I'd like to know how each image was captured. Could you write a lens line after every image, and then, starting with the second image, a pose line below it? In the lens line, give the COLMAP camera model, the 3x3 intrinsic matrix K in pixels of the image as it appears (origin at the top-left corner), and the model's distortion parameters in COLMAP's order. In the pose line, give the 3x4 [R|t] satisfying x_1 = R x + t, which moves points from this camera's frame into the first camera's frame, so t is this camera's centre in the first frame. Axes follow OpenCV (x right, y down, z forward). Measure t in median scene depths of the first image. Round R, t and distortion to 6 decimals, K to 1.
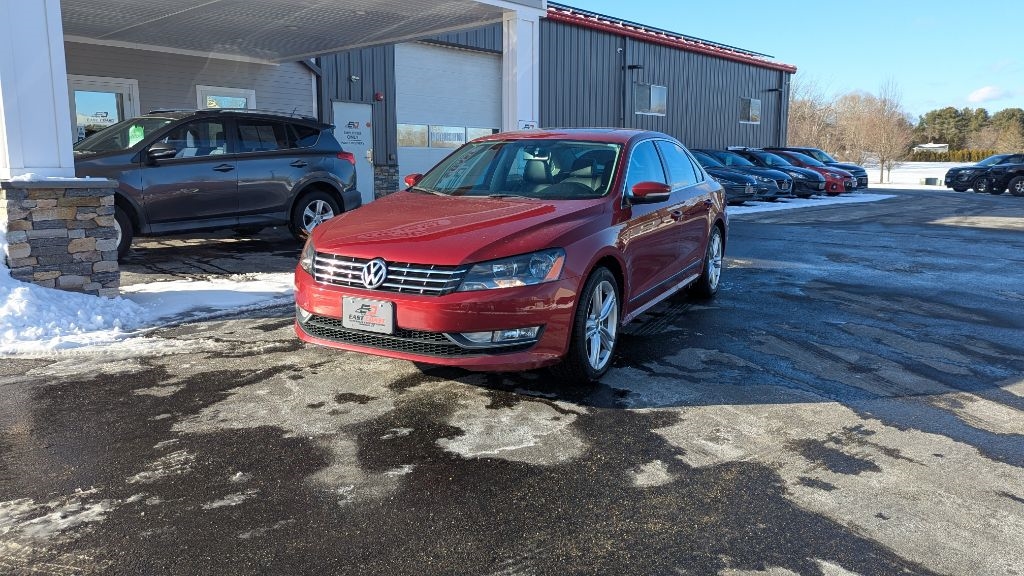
lens RADIAL K [[727.0, 0, 520.1], [0, 727.0, 277.7], [0, 0, 1]] dist [0.062831, -0.057757]
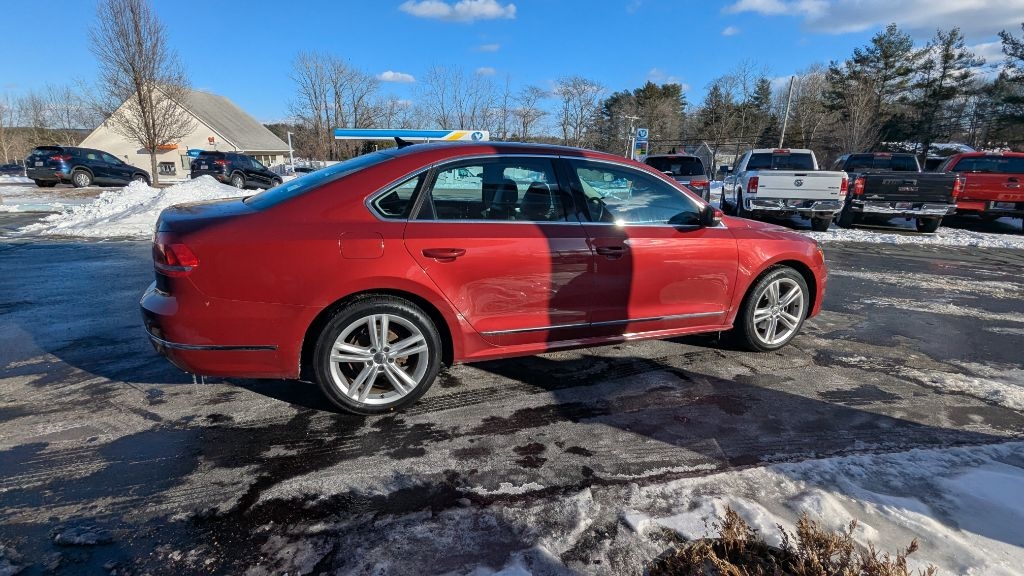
lens RADIAL K [[481.2, 0, 511.4], [0, 481.2, 288.3], [0, 0, 1]] dist [-0.003175, 0.002109]
pose [[-0.753293, -0.190573, 0.629469, -0.470195], [0.081801, 0.922518, 0.377185, -0.393869], [-0.652578, 0.335622, -0.679338, 2.163127]]
